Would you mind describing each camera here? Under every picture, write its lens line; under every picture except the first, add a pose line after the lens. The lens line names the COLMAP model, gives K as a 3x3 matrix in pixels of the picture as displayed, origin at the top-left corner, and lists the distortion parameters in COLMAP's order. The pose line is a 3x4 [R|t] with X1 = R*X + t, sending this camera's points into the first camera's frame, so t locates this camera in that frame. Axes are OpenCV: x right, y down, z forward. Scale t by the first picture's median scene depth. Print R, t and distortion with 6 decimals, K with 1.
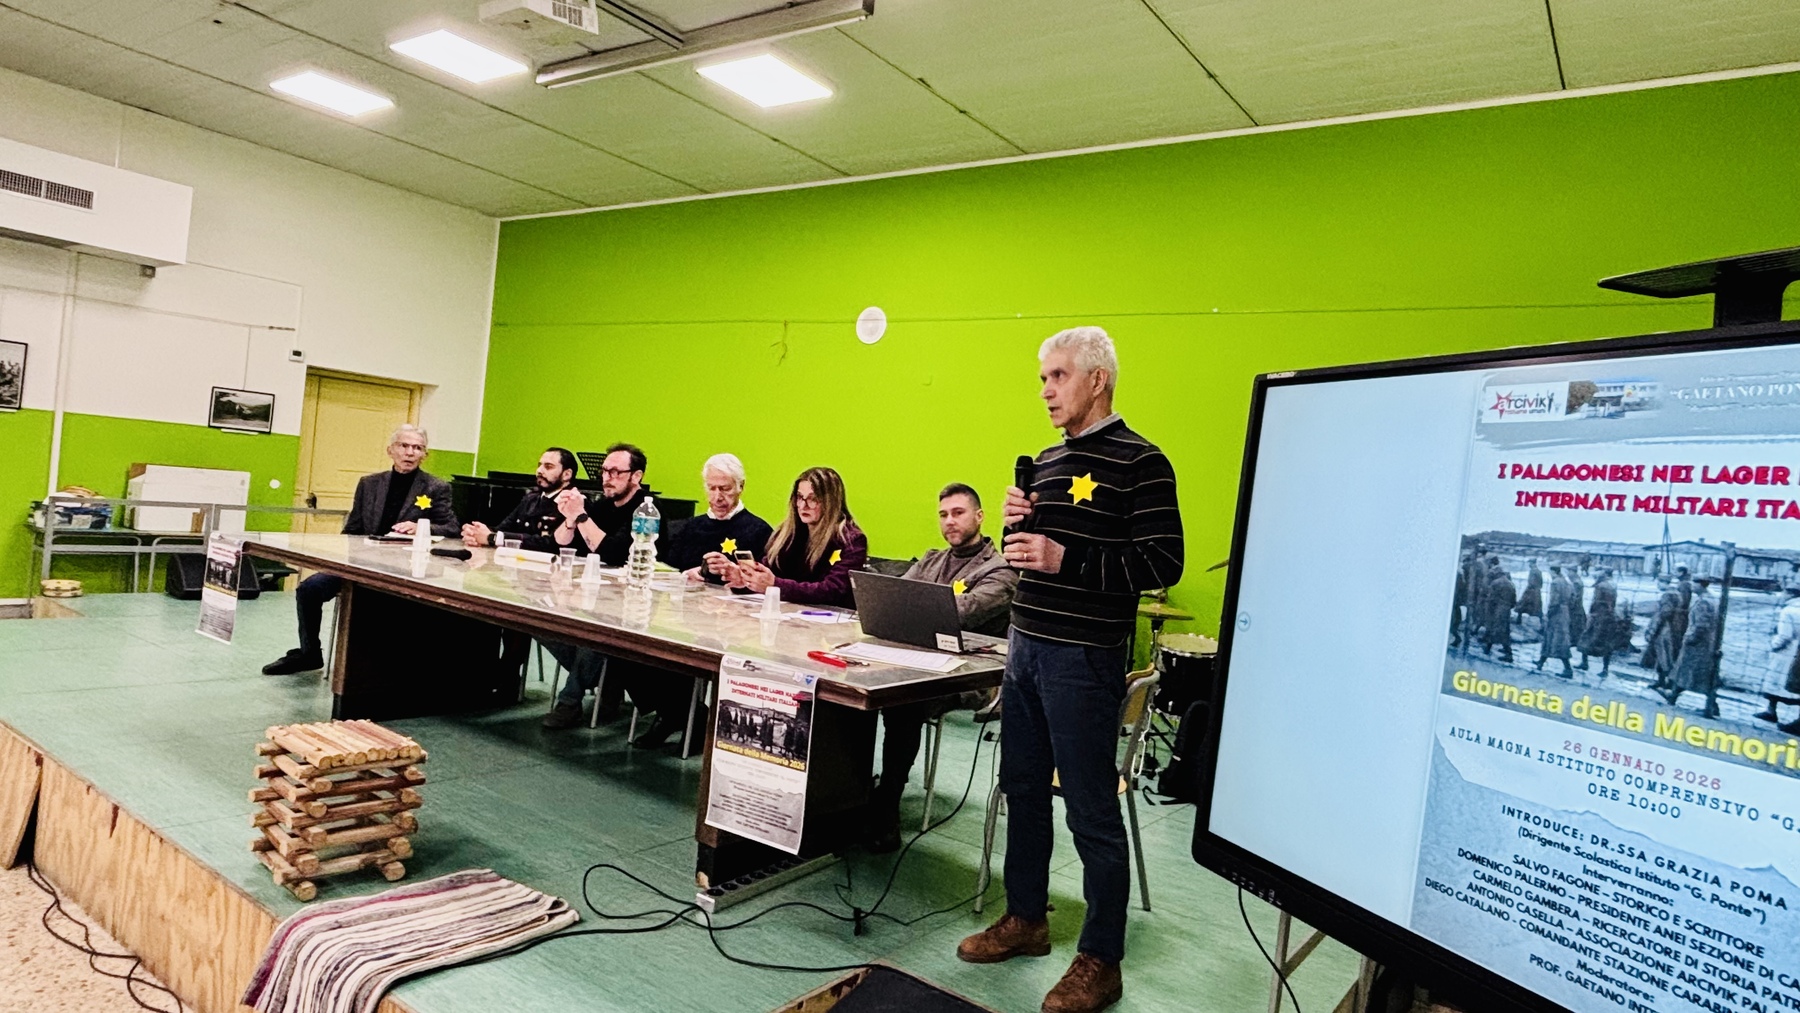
lens RADIAL K [[1029.5, 0, 902.3], [0, 1029.5, 499.0], [0, 0, 1]] dist [0.019812, -0.028966]
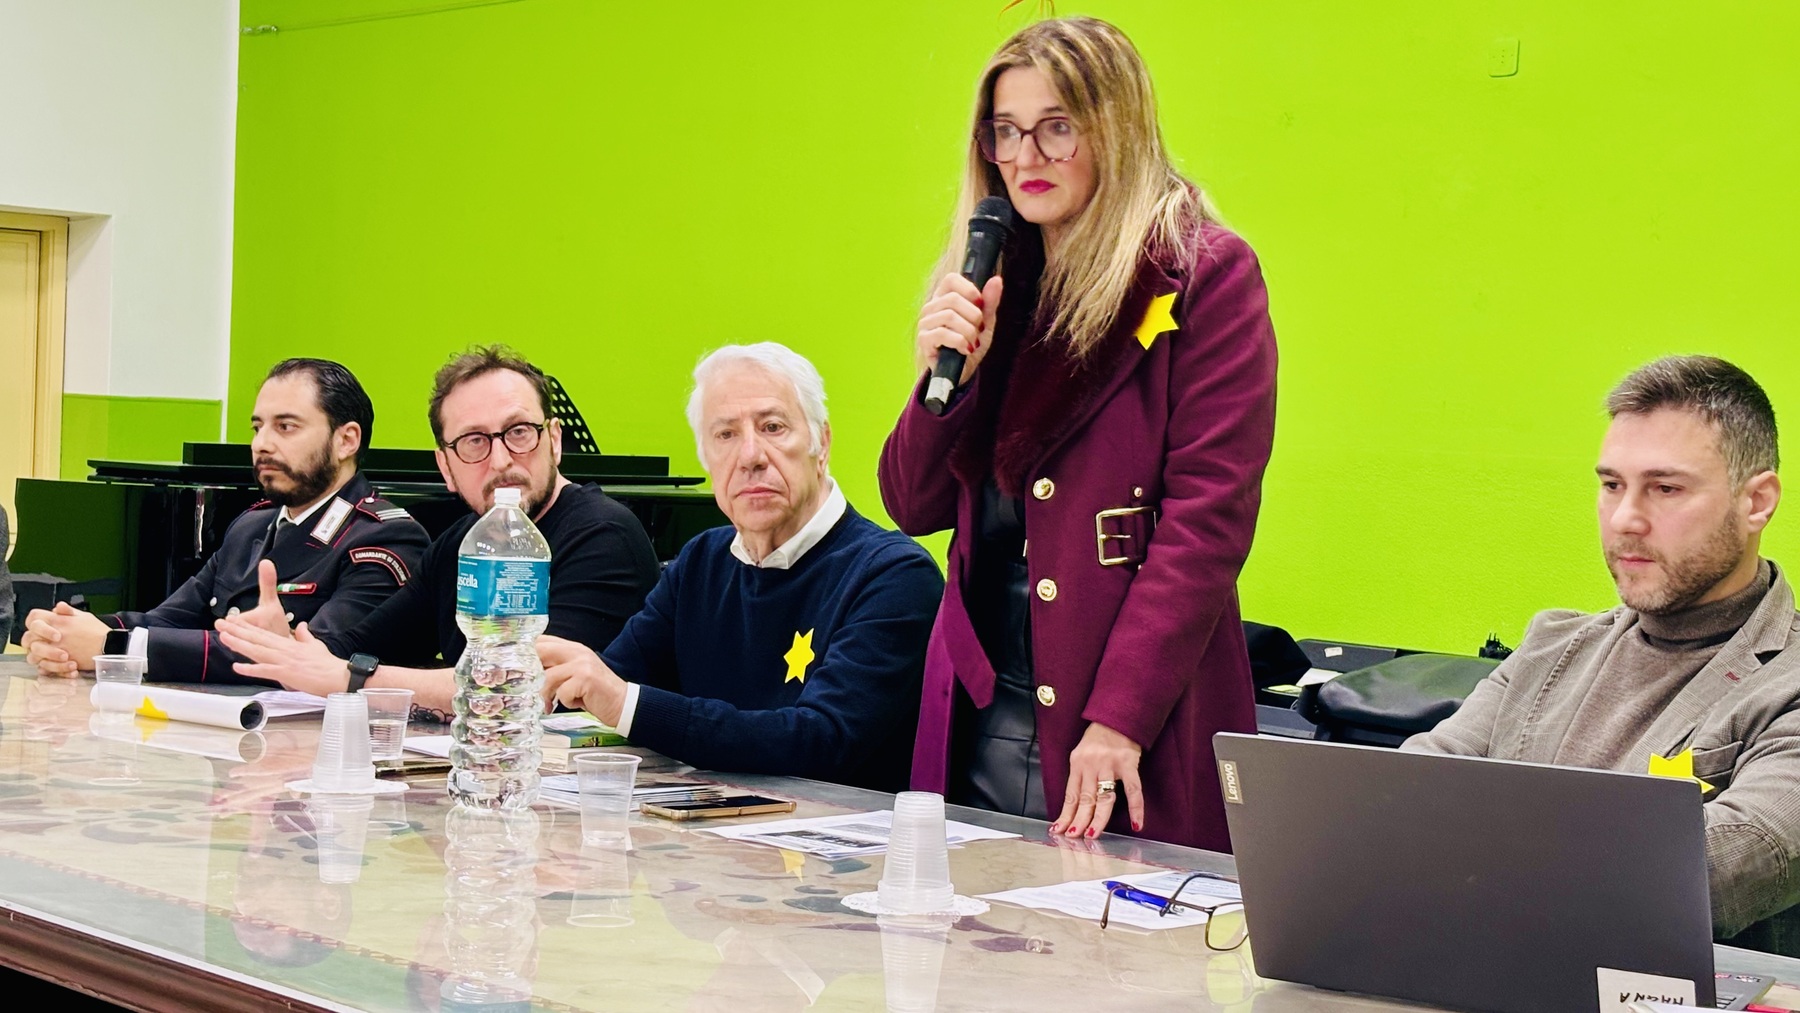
lens RADIAL K [[2815.9, 0, 889.4], [0, 2815.9, 500.5], [0, 0, 1]] dist [0.125388, 0.000000]
pose [[0.977423, -0.058706, -0.202973, 0.024889], [0.060190, 0.998186, 0.001141, 0.010197], [0.202538, -0.013333, 0.979184, 0.346459]]
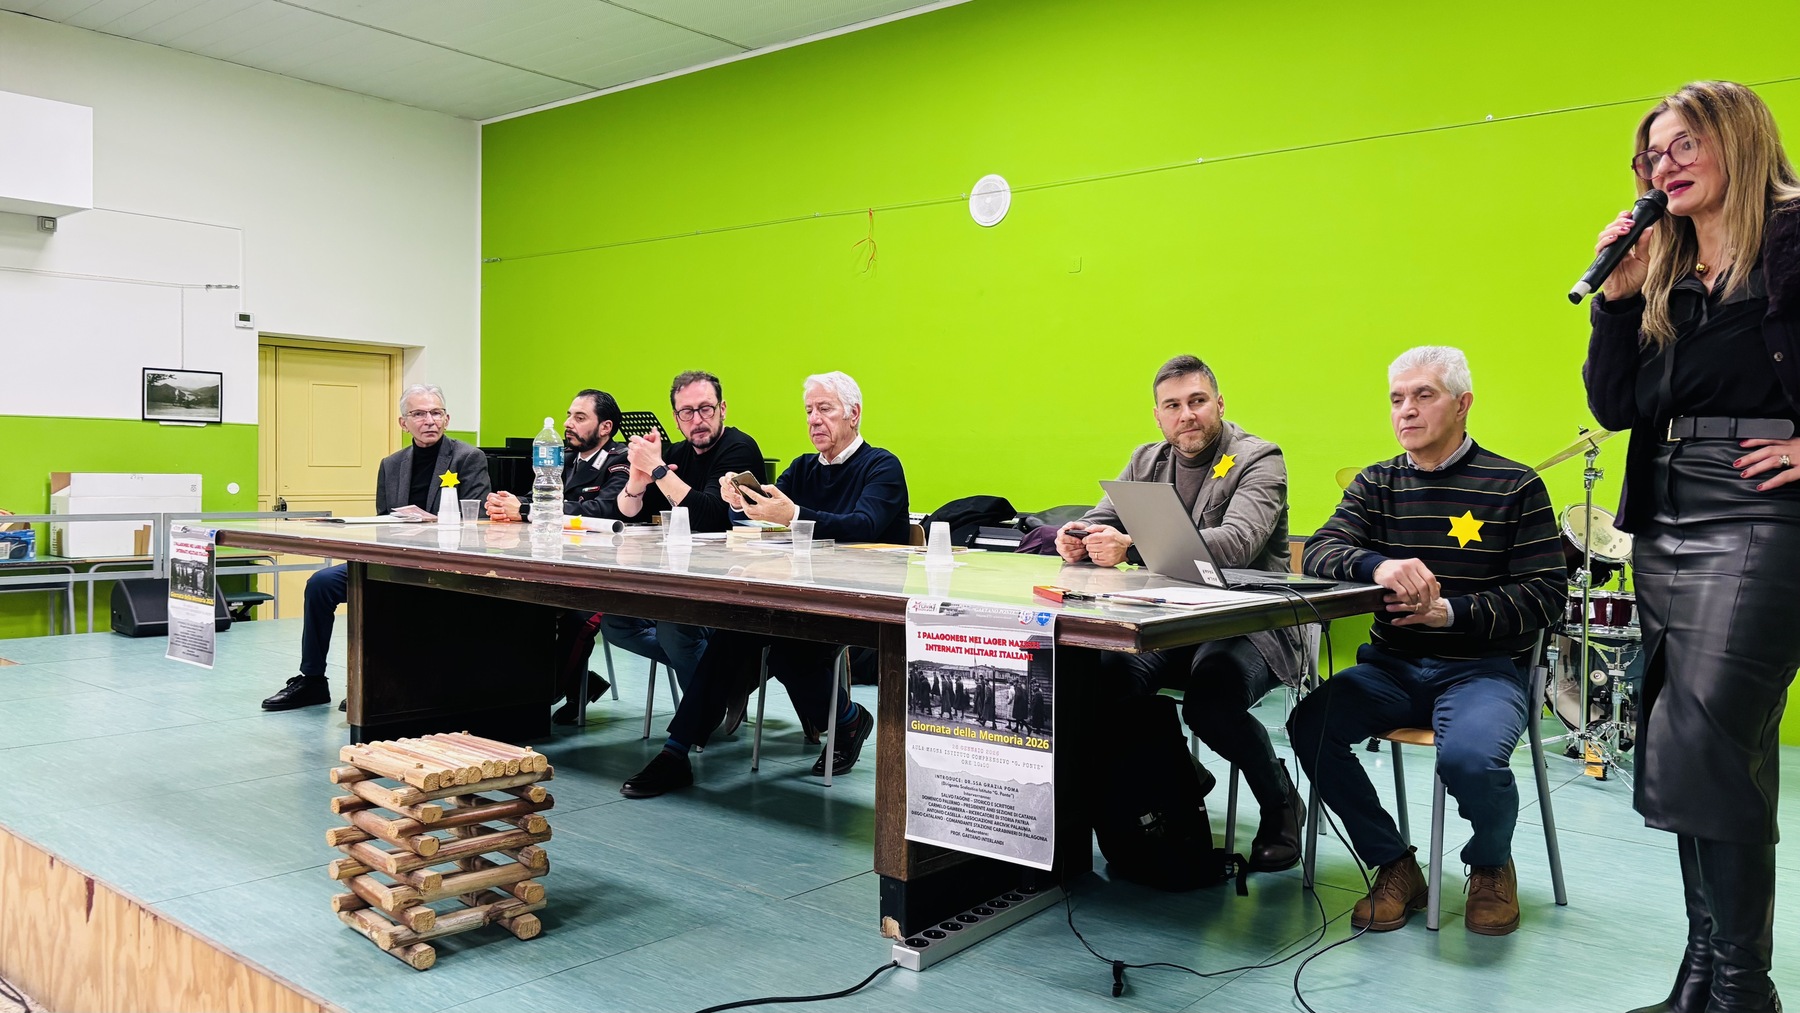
lens RADIAL K [[1338.6, 0, 898.0], [0, 1338.6, 514.6], [0, 0, 1]] dist [0.038506, -0.026418]
pose [[0.993371, -0.080849, -0.081715, -0.096970], [0.083172, 0.996211, 0.025431, 0.068112], [0.079349, -0.032059, 0.996331, 0.095472]]
